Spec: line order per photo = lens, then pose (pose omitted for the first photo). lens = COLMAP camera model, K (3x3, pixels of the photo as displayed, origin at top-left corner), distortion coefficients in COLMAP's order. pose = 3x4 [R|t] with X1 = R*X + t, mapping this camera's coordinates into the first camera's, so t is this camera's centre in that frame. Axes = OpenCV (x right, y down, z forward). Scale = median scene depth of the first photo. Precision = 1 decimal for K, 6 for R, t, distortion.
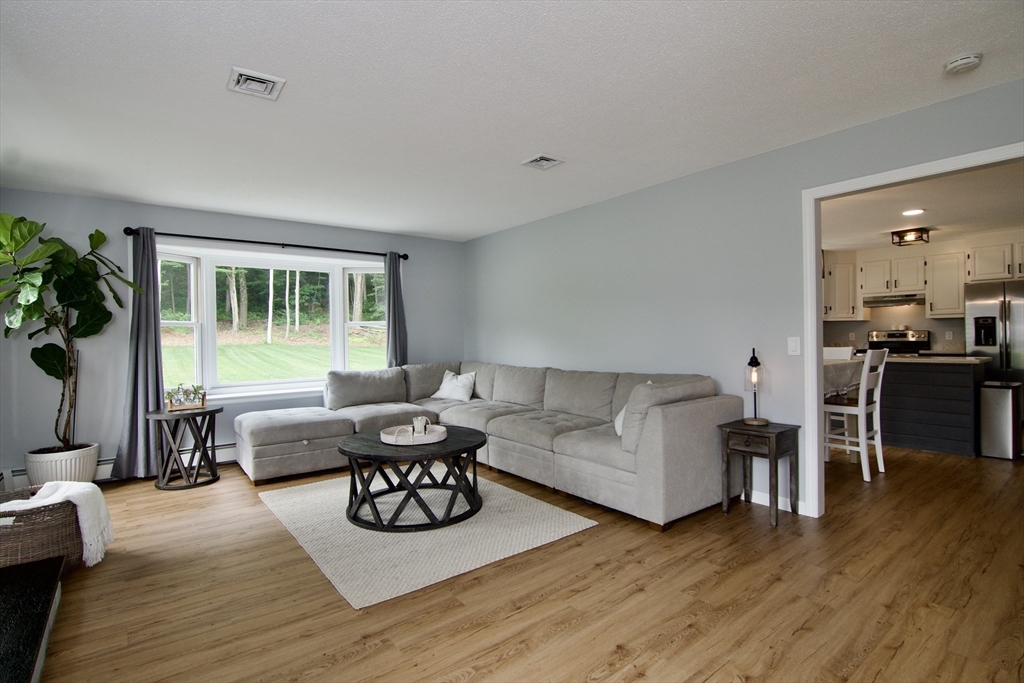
lens RADIAL K [[494.5, 0, 511.5], [0, 494.5, 338.0], [0, 0, 1]] dist [-0.002539, -0.013367]
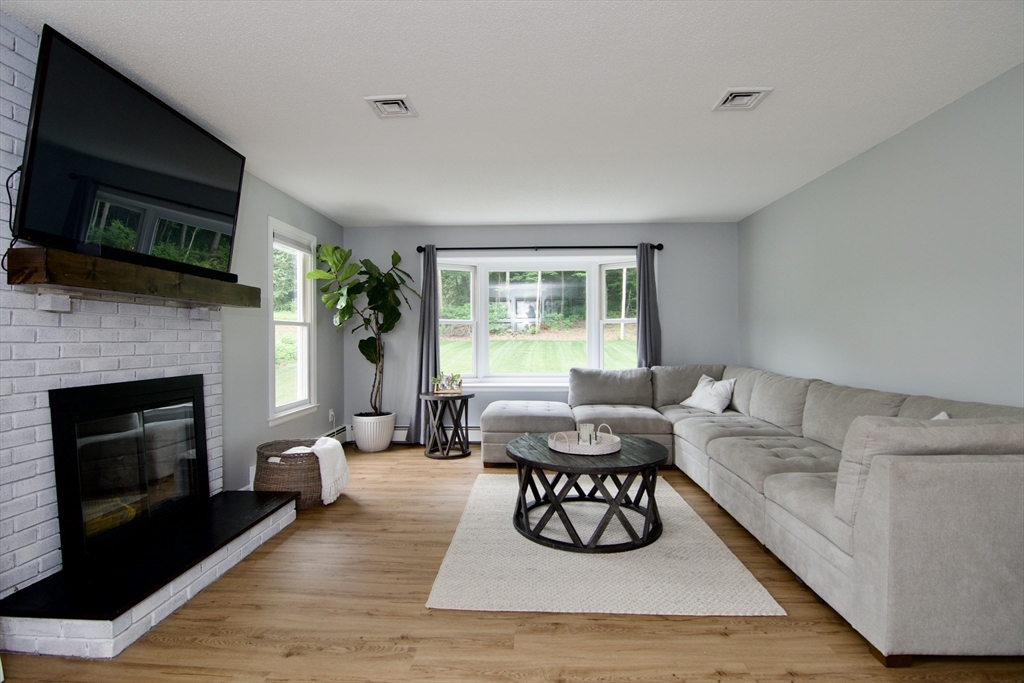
lens RADIAL K [[494.5, 0, 511.5], [0, 494.5, 338.0], [0, 0, 1]] dist [-0.002539, -0.013367]
pose [[0.761017, 0.015168, -0.648555, 0.247139], [-0.011906, 0.999885, 0.009414, -0.003192], [0.648623, 0.000558, 0.761110, 0.190589]]
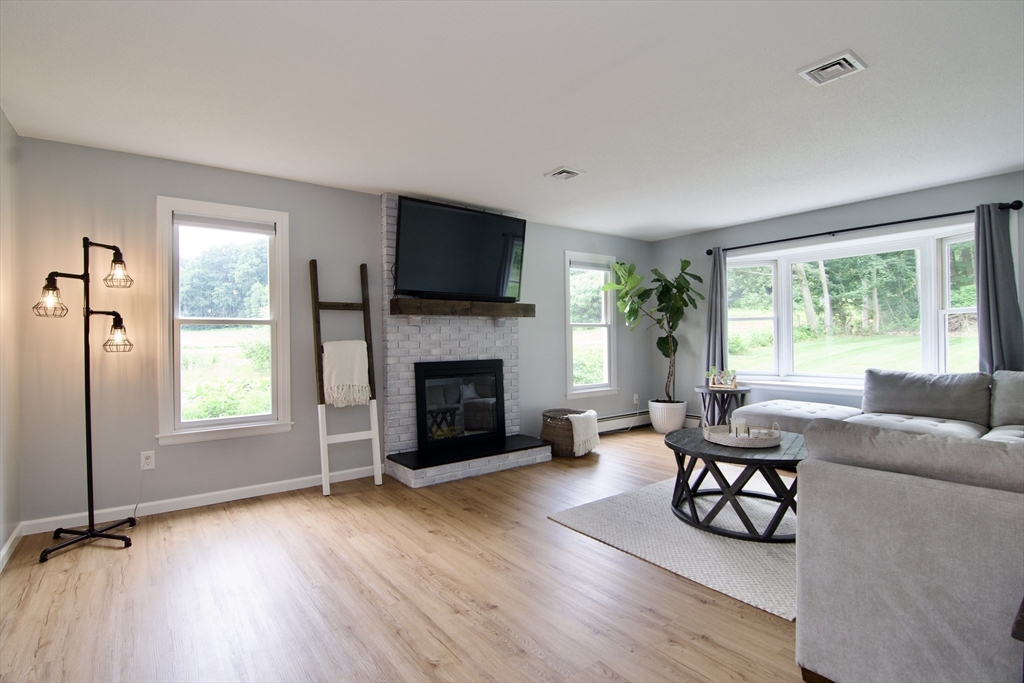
lens RADIAL K [[494.5, 0, 511.5], [0, 494.5, 338.0], [0, 0, 1]] dist [-0.002539, -0.013367]
pose [[-0.017674, 0.017109, -0.999697, 0.638719], [0.010178, 0.999805, 0.016931, -0.009367], [0.999792, -0.009875, -0.017845, 0.500659]]
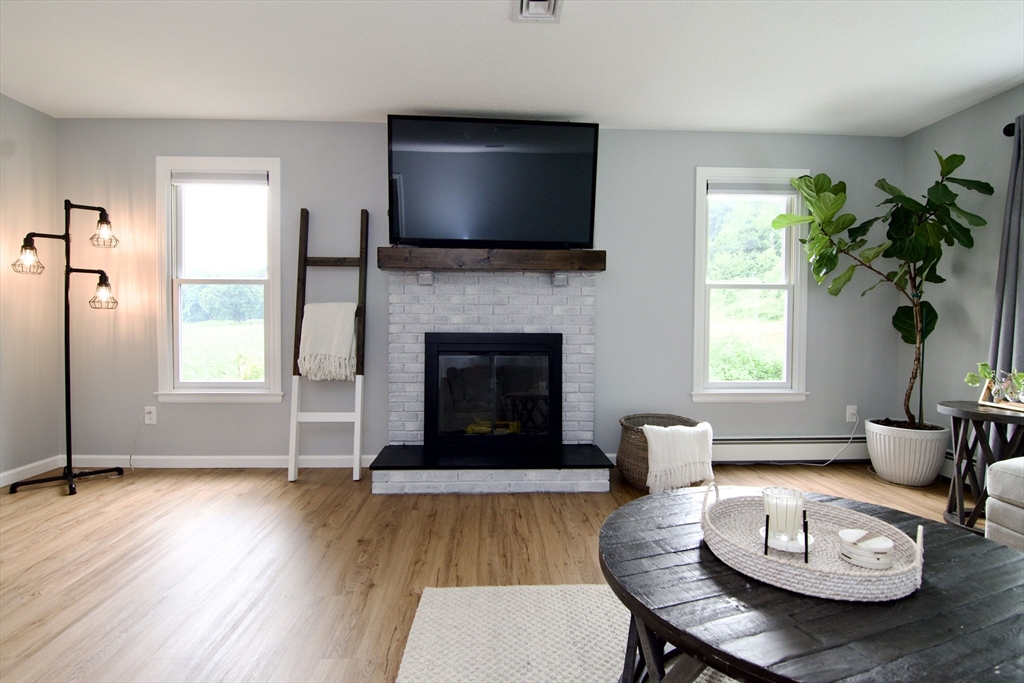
lens RADIAL K [[501.7, 0, 511.4], [0, 501.7, 338.3], [0, 0, 1]] dist [-0.005262, -0.012289]
pose [[-0.576668, 0.037062, -0.816138, 0.168451], [0.003446, 0.999072, 0.042934, 0.034789], [0.816971, 0.021946, -0.576261, 0.884646]]
